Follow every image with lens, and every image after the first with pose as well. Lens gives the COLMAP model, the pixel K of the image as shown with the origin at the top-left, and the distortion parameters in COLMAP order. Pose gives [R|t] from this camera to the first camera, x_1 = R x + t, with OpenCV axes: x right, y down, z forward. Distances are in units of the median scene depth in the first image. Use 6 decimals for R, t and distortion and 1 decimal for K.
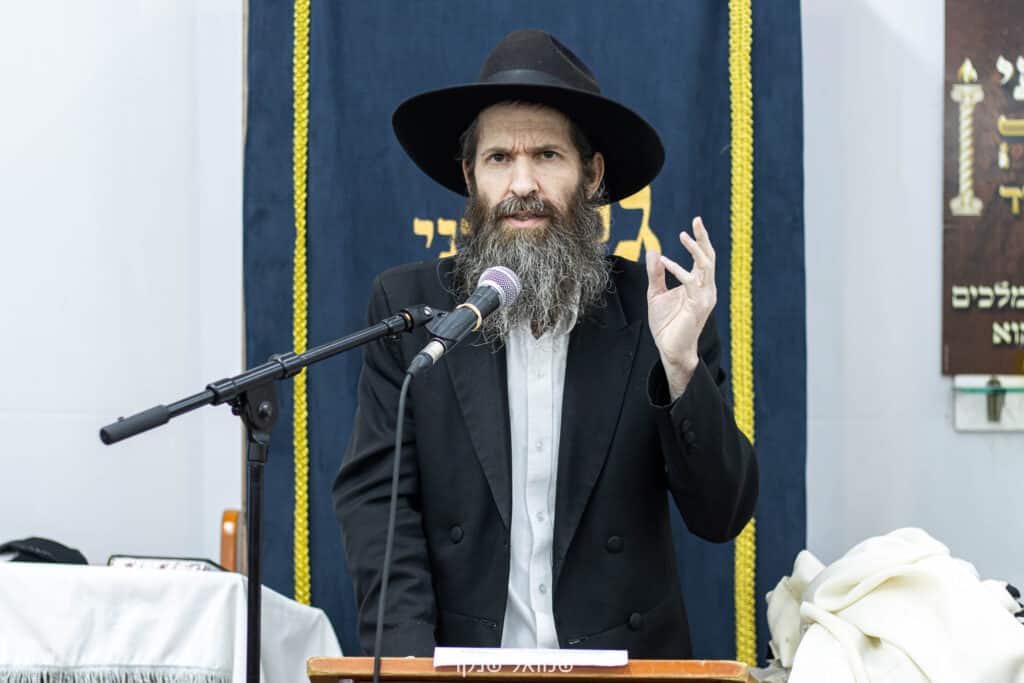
lens RADIAL K [[2558.8, 0, 512.0], [0, 2558.8, 341.5], [0, 0, 1]] dist [0.176051, 0.080265]
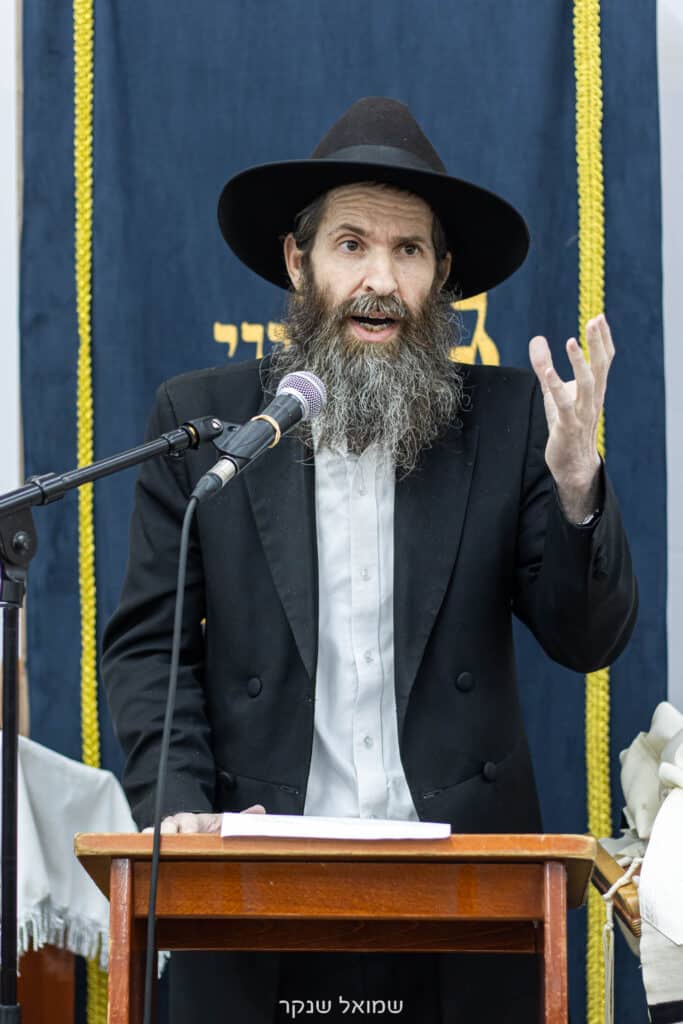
lens RADIAL K [[2558.8, 0, 341.5], [0, 2558.8, 512.0], [0, 0, 1]] dist [0.176051, 0.080265]
pose [[0.999827, -0.007727, -0.016925, 0.019195], [0.007918, 0.999905, 0.011256, 0.006755], [0.016836, -0.011388, 0.999793, 0.128261]]
